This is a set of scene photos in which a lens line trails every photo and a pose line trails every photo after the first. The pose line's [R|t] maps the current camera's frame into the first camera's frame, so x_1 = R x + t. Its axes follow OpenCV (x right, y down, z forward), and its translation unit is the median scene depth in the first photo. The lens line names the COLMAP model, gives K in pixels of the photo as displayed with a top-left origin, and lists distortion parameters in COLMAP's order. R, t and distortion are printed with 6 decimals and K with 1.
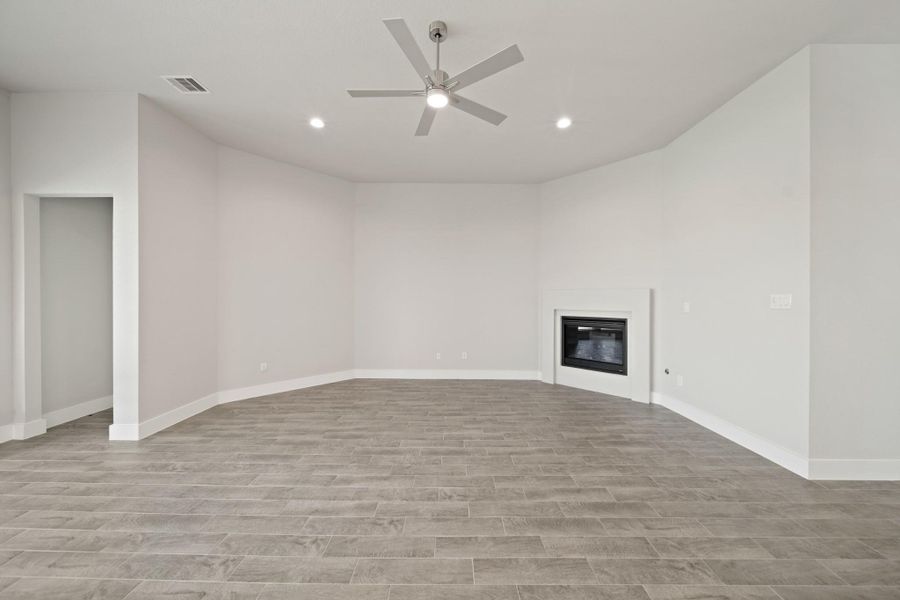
lens RADIAL K [[321.8, 0, 452.7], [0, 321.8, 302.1], [0, 0, 1]] dist [-0.001603, 0.000362]
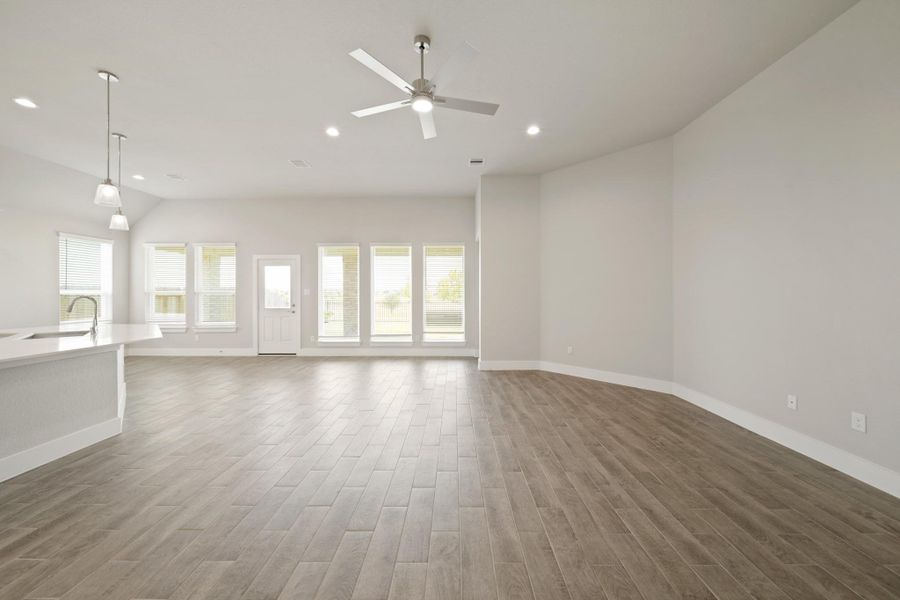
lens RADIAL K [[321.8, 0, 449.1], [0, 321.8, 295.5], [0, 0, 1]] dist [-0.001603, 0.000362]
pose [[-0.036573, -0.004565, -0.999321, 0.736537], [-0.008261, 0.999957, -0.004265, 0.020694], [0.999297, 0.008099, -0.036609, 0.792448]]
